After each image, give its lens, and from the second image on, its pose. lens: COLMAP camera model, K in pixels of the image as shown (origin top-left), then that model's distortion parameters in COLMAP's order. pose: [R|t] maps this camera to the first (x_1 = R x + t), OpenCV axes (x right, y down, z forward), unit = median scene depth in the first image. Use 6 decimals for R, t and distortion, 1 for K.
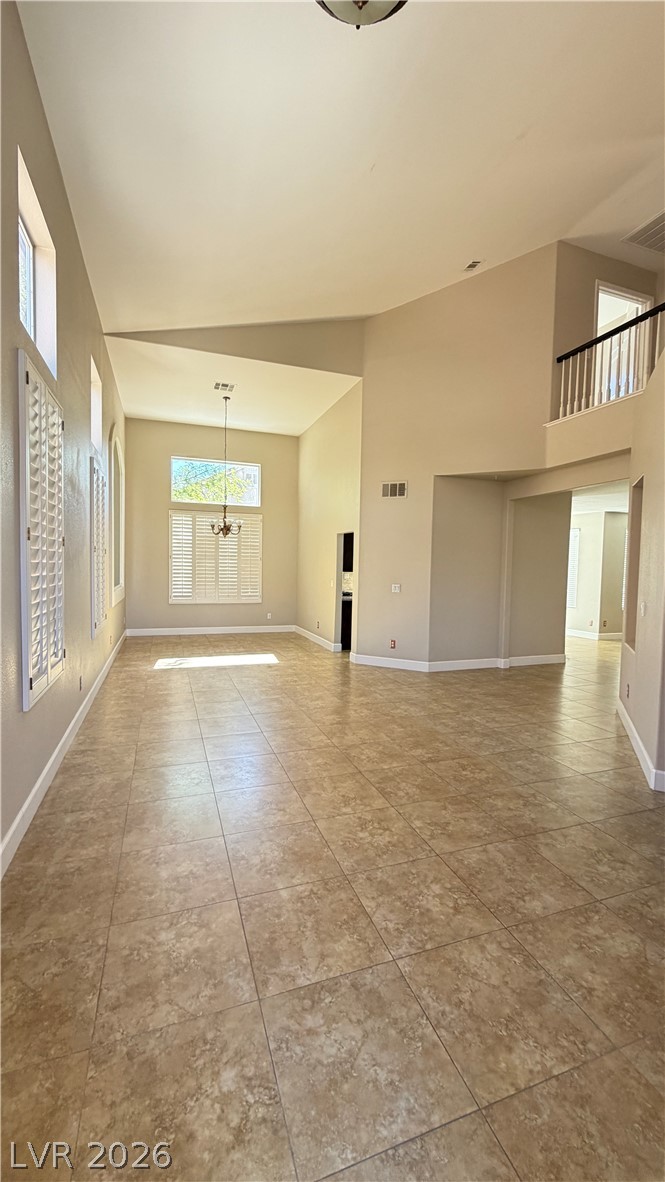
lens RADIAL K [[469.2, 0, 334.0], [0, 469.2, 589.1], [0, 0, 1]] dist [-0.000674, 0.000738]
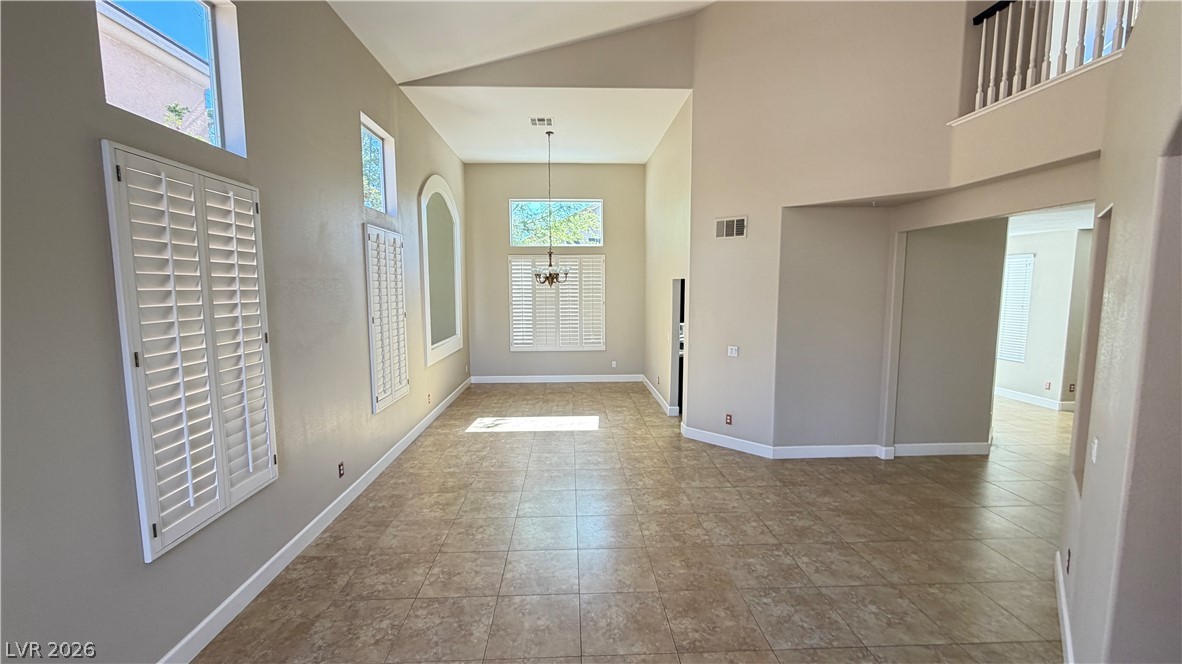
lens RADIAL K [[469.2, 0, 589.1], [0, 469.2, 333.3], [0, 0, 1]] dist [-0.000674, 0.000738]
pose [[0.953830, 0.007773, -0.300246, 0.136965], [0.007155, 0.998793, 0.048589, -0.072385], [0.300262, -0.048494, 0.952623, 0.158823]]
